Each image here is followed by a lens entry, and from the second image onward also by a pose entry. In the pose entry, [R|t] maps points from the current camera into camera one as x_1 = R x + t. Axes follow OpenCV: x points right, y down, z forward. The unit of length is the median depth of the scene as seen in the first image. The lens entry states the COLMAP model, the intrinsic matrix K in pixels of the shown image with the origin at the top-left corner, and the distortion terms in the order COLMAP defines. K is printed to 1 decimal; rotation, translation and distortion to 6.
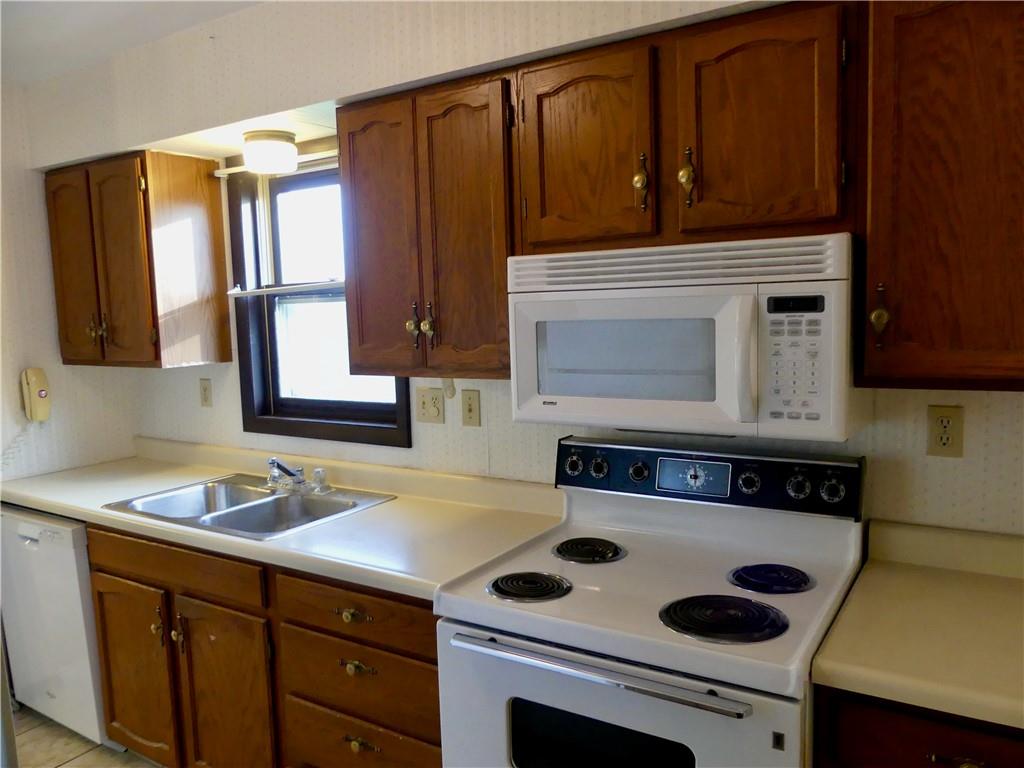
lens RADIAL K [[780.1, 0, 512.0], [0, 780.1, 384.0], [0, 0, 1]] dist [-0.047386, -0.001023]
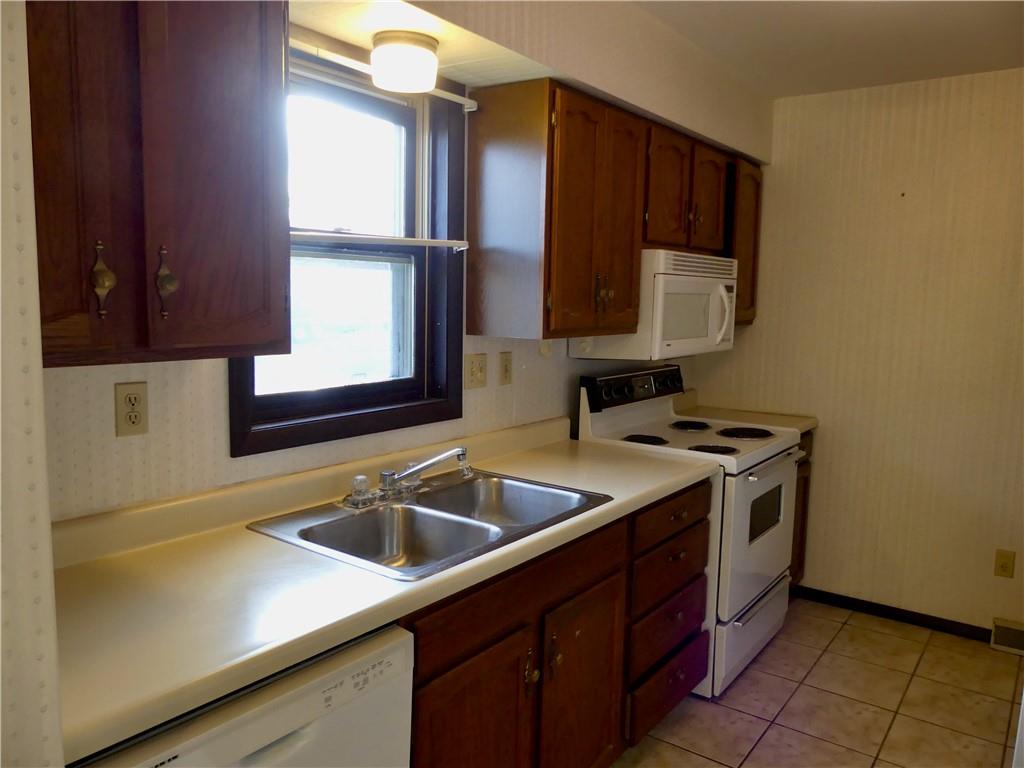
lens RADIAL K [[780.1, 0, 512.0], [0, 780.1, 384.0], [0, 0, 1]] dist [-0.047386, -0.001023]
pose [[0.069005, -0.079654, 0.994431, -1.172037], [0.083053, 0.993806, 0.073841, -0.029977], [-0.994153, 0.077495, 0.075193, 0.909000]]
